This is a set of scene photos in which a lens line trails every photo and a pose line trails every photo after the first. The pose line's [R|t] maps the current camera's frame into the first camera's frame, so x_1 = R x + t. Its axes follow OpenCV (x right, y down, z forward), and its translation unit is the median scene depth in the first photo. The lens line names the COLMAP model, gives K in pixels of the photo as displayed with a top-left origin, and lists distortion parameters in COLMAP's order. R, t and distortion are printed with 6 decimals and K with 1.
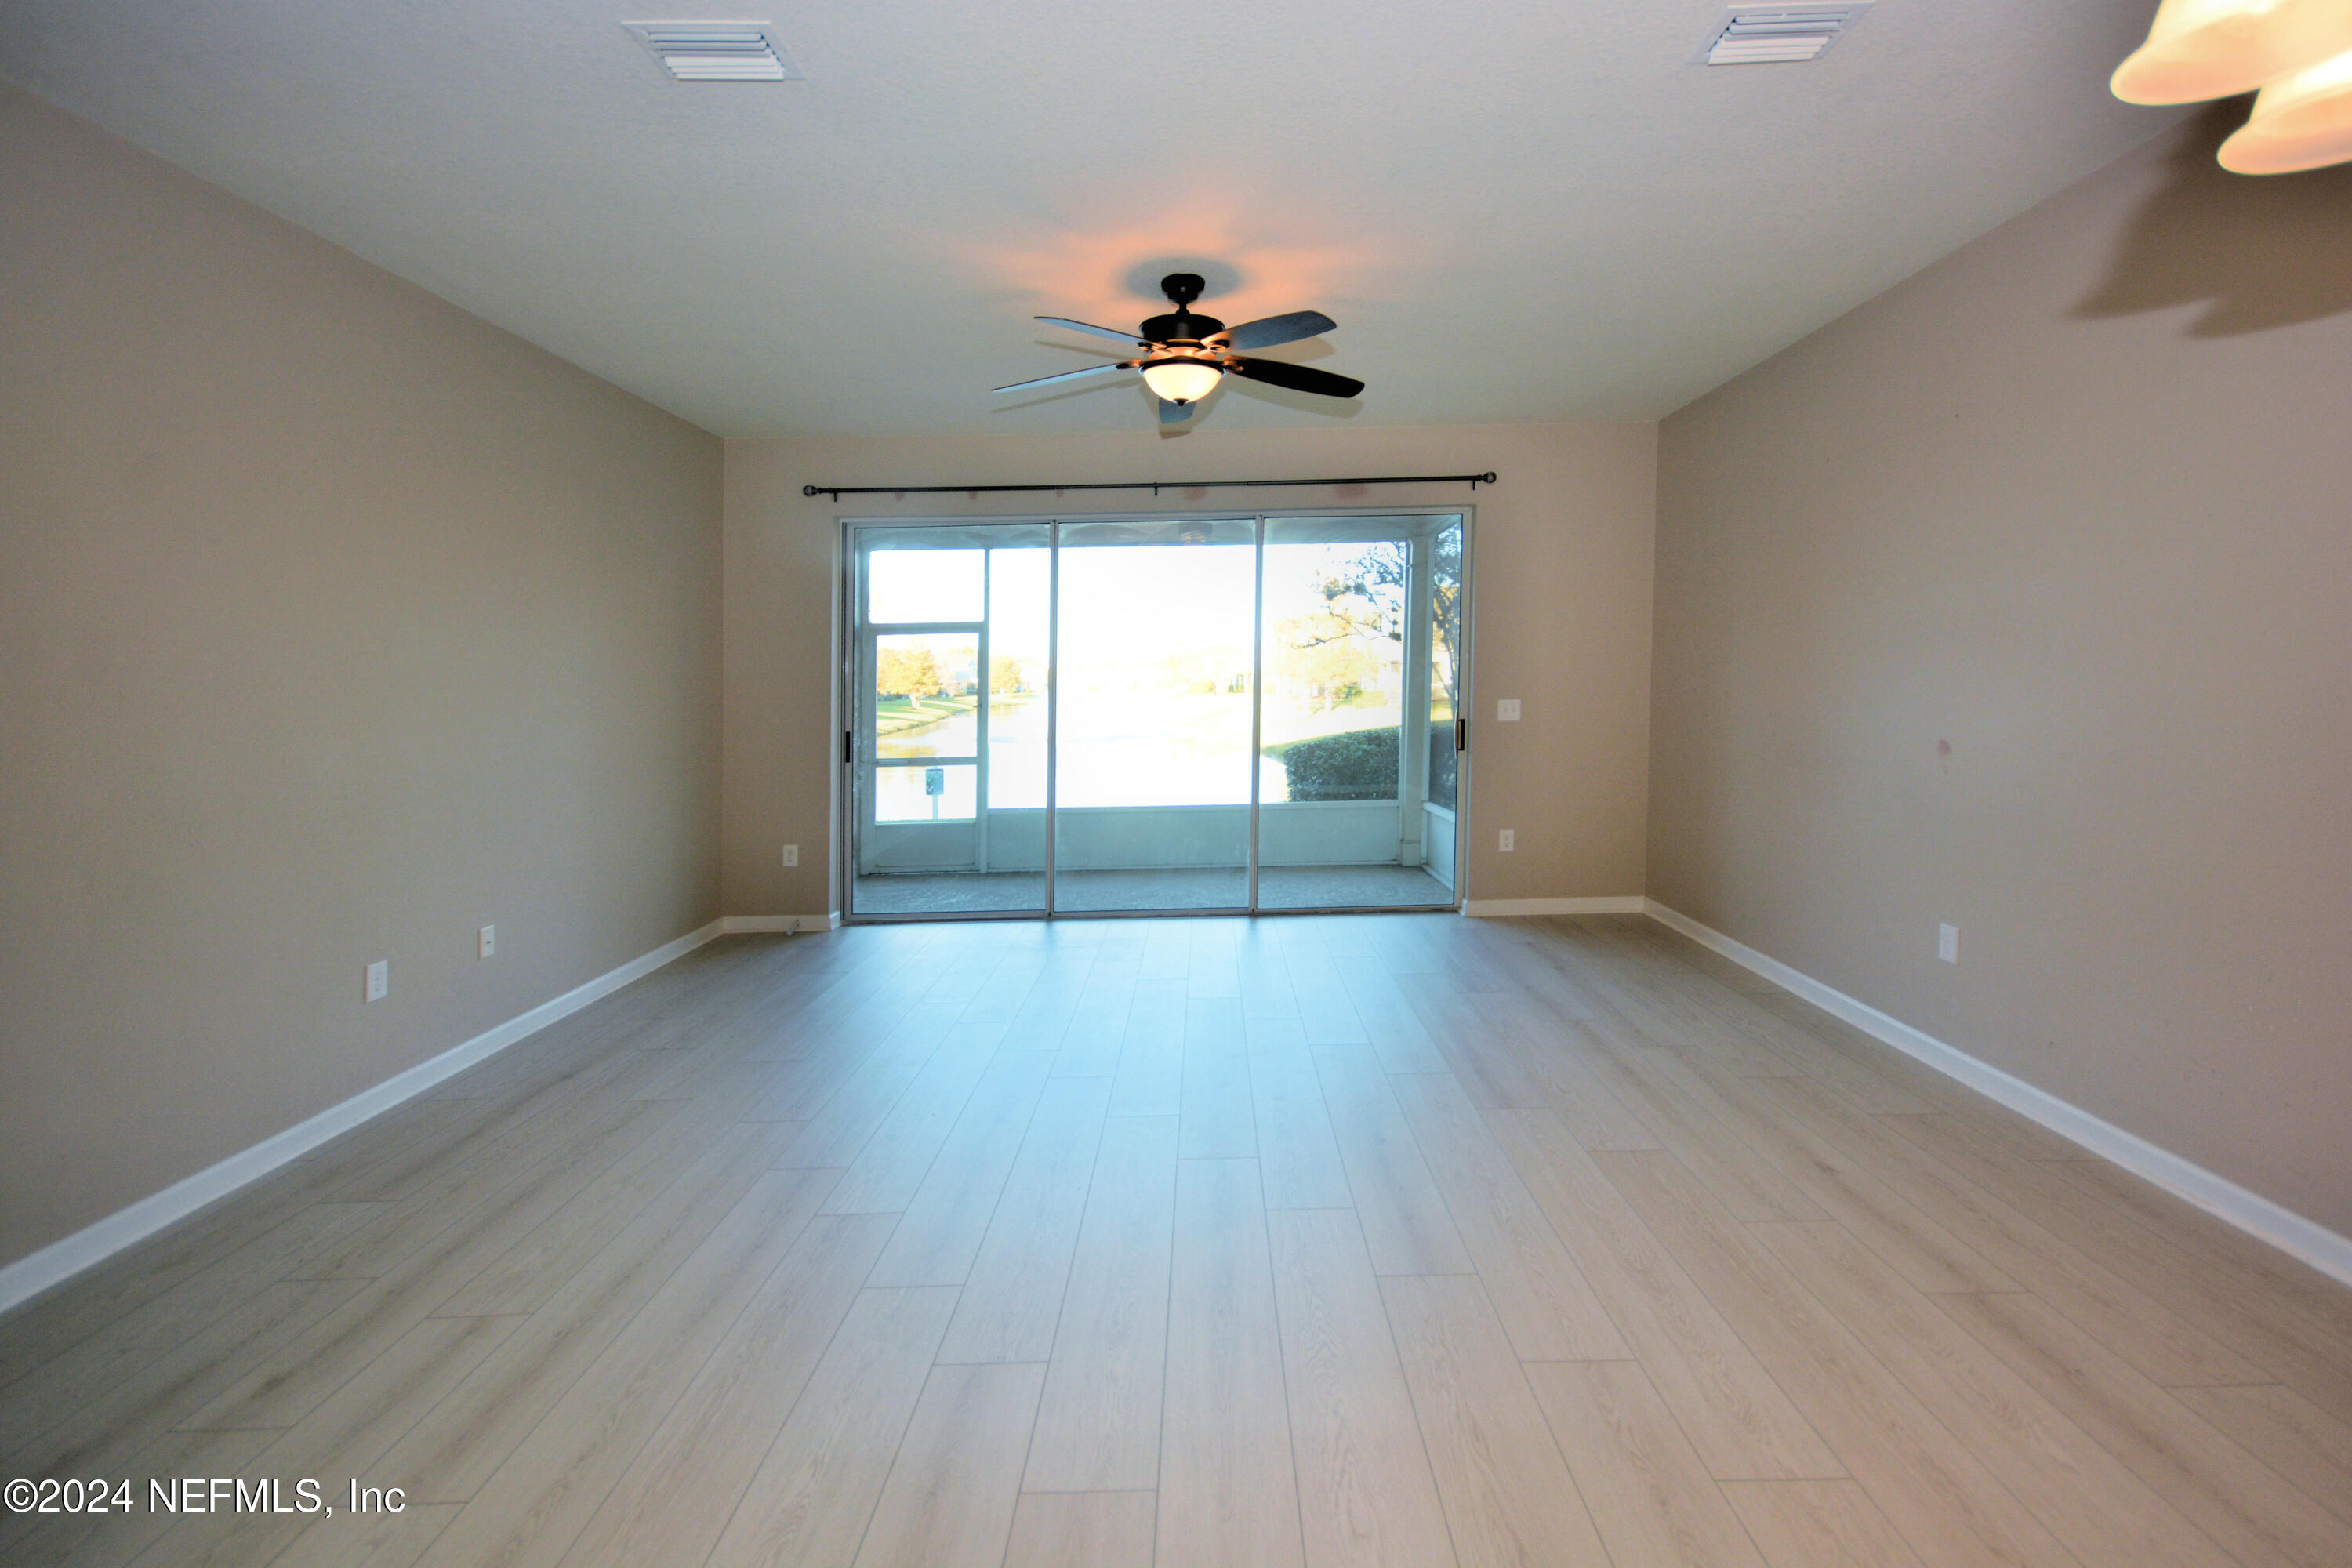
lens RADIAL K [[1075.6, 0, 1176.0], [0, 1075.6, 784.0], [0, 0, 1]] dist [0.029123, 0.000483]
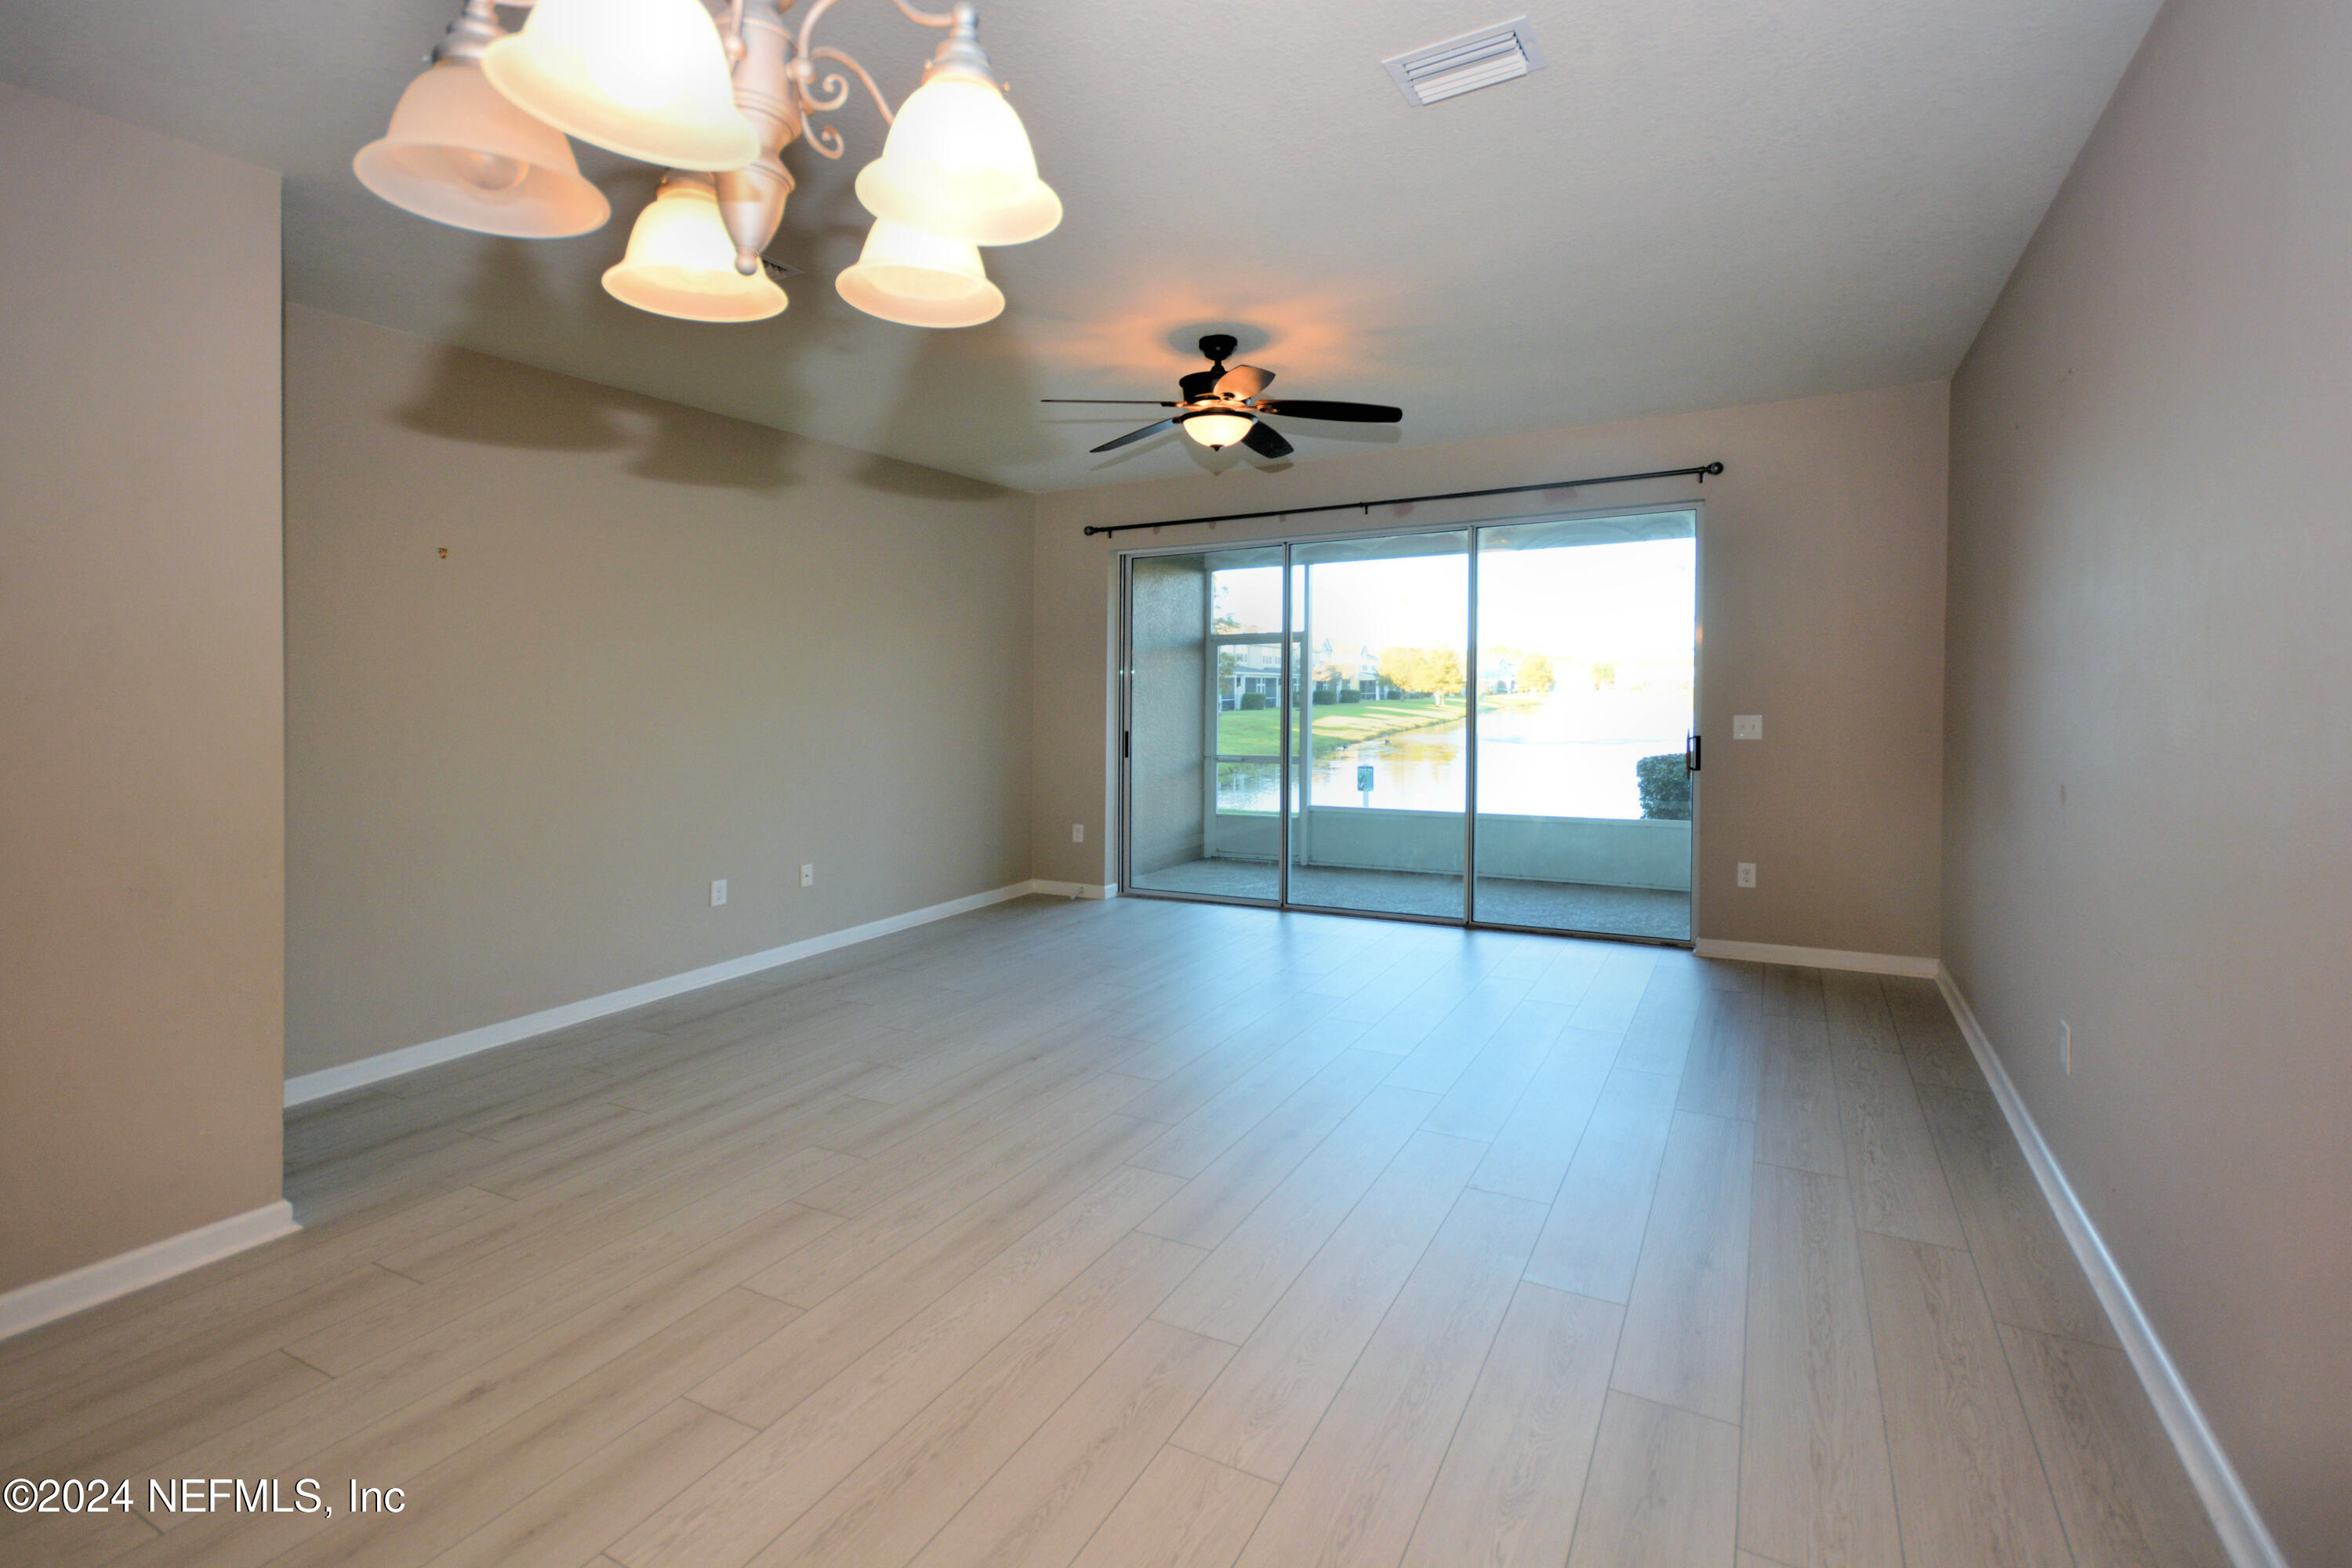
lens RADIAL K [[1041.0, 0, 1140.8], [0, 1041.0, 760.4], [0, 0, 1]] dist [0.008819, 0.000128]
pose [[0.879588, 0.040271, -0.474028, 0.261442], [-0.049004, 0.998780, -0.006080, -0.011258], [0.473205, 0.028578, 0.880489, 0.012806]]
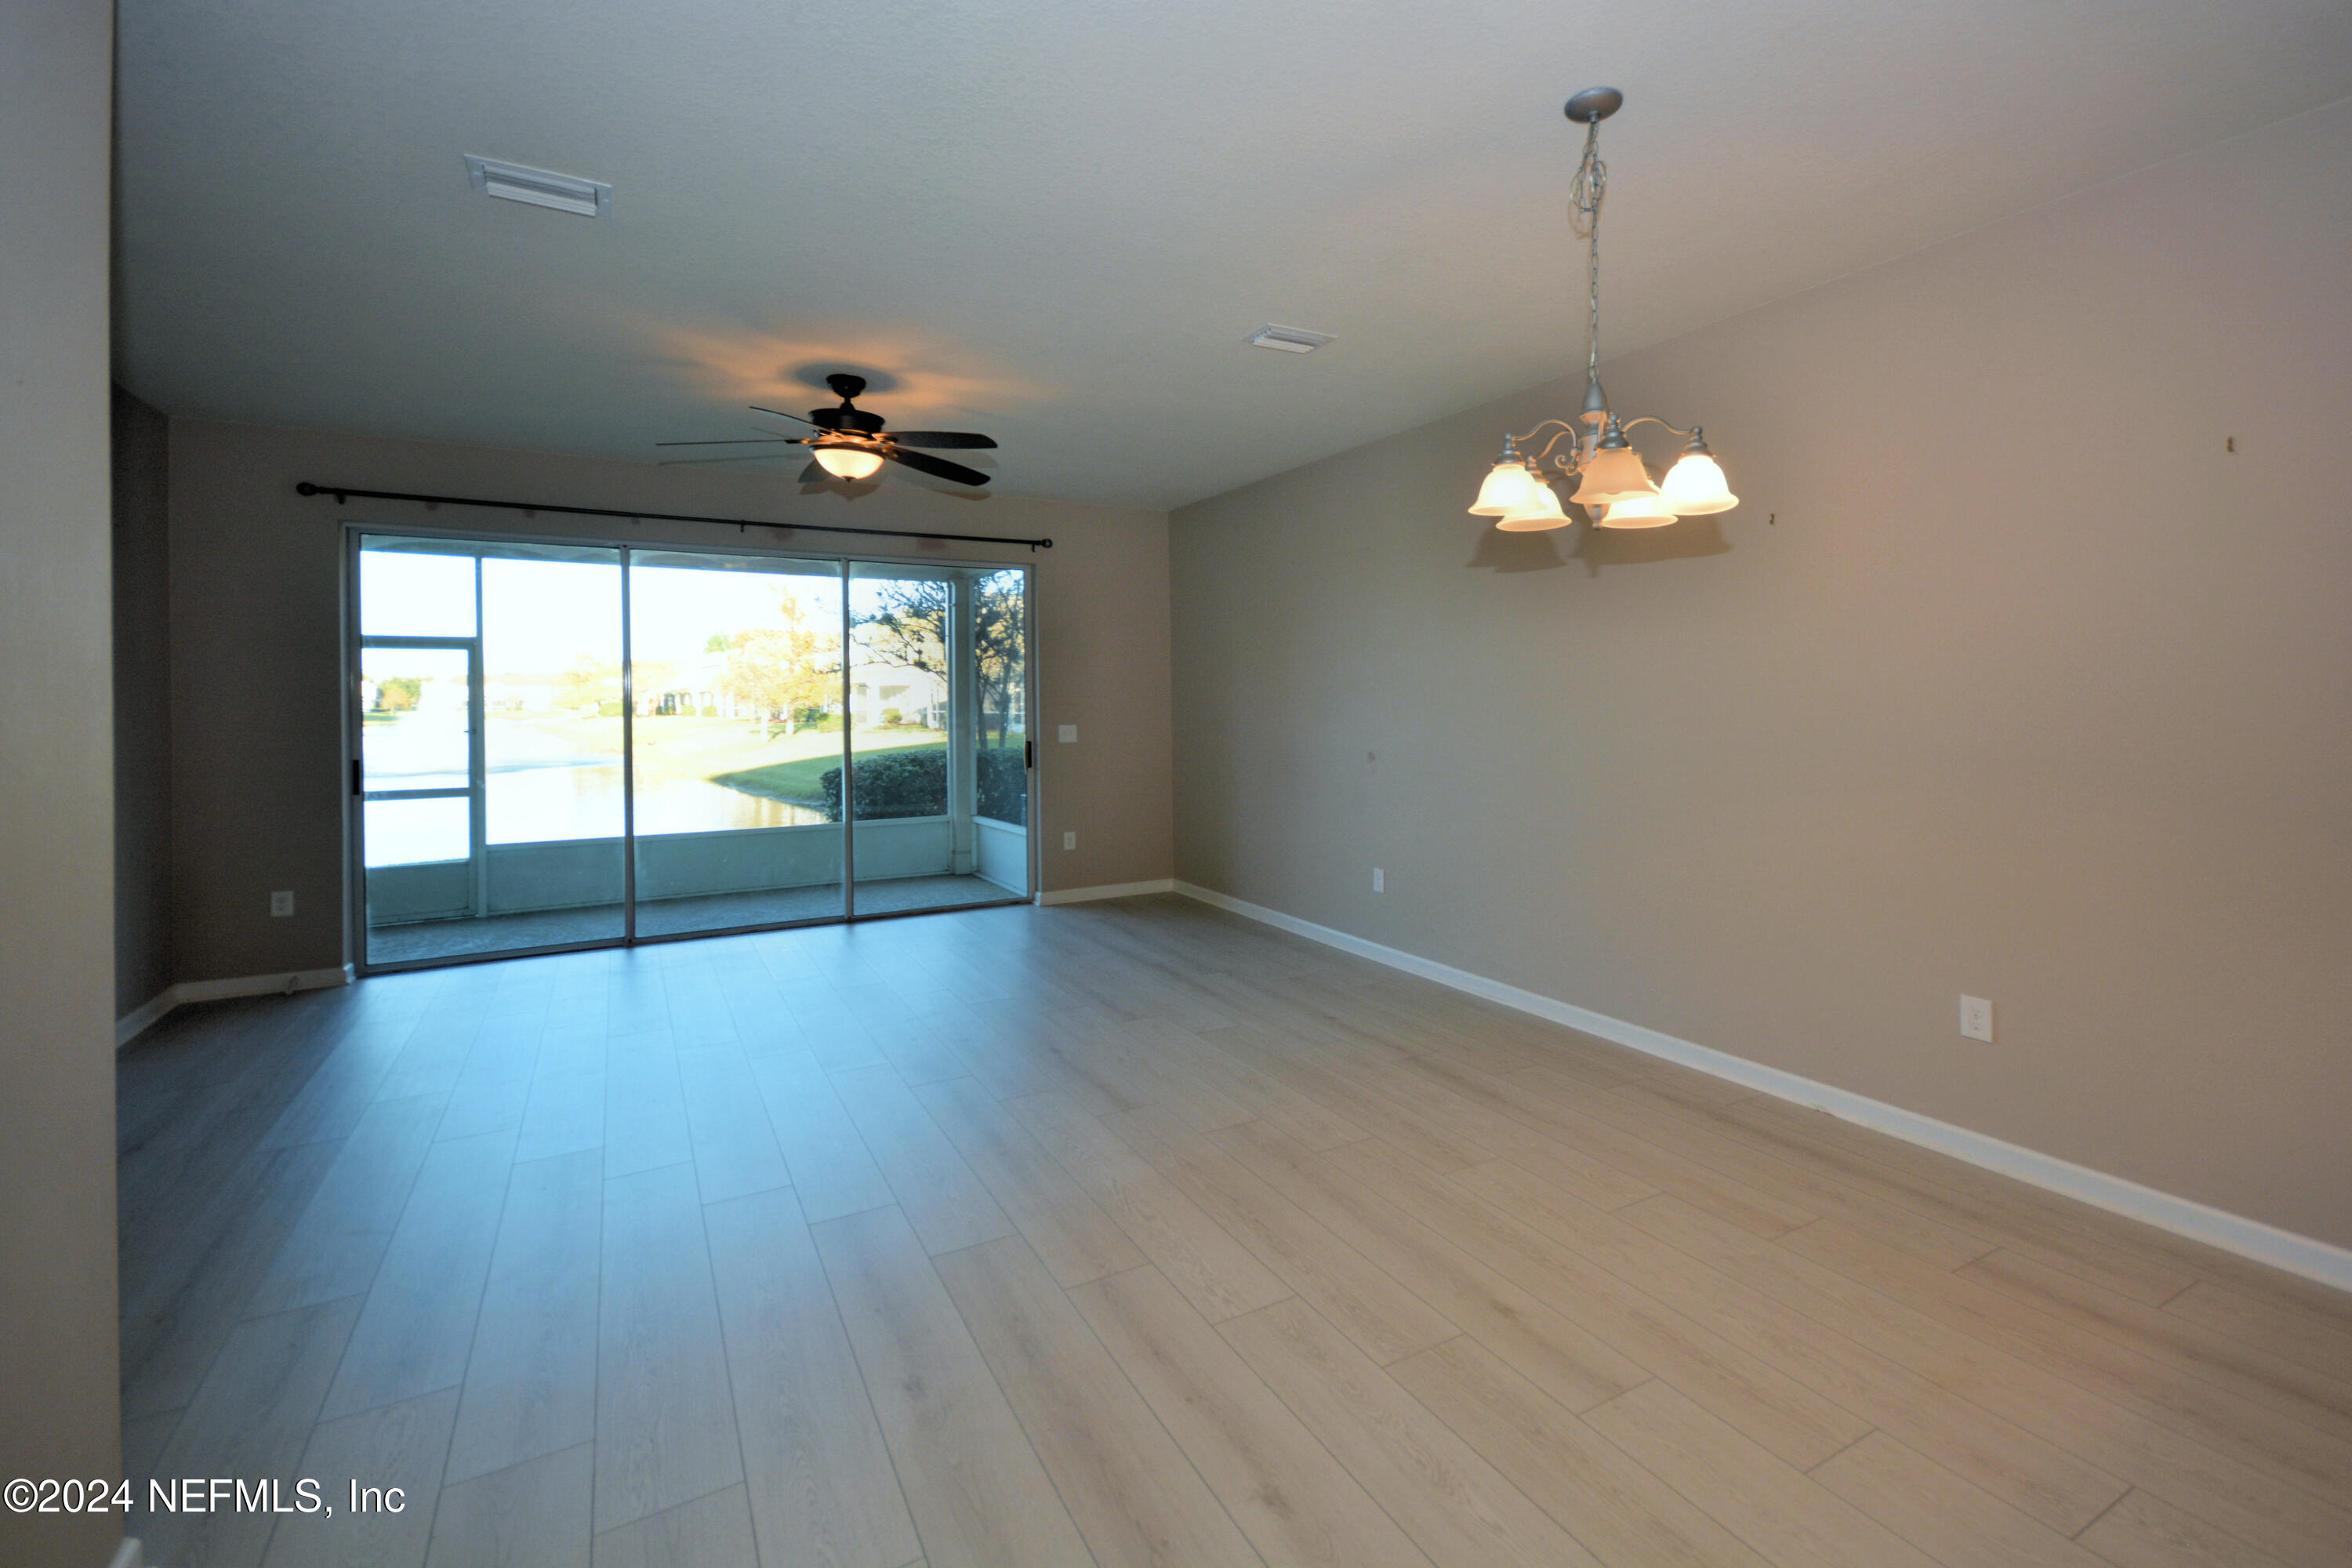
lens RADIAL K [[1075.6, 0, 1176.0], [0, 1075.6, 784.0], [0, 0, 1]] dist [0.029123, 0.000483]
pose [[0.889752, -0.026049, 0.455700, -0.129974], [0.035823, 0.999276, -0.012824, 0.007663], [-0.455036, 0.027735, 0.890041, -0.129293]]
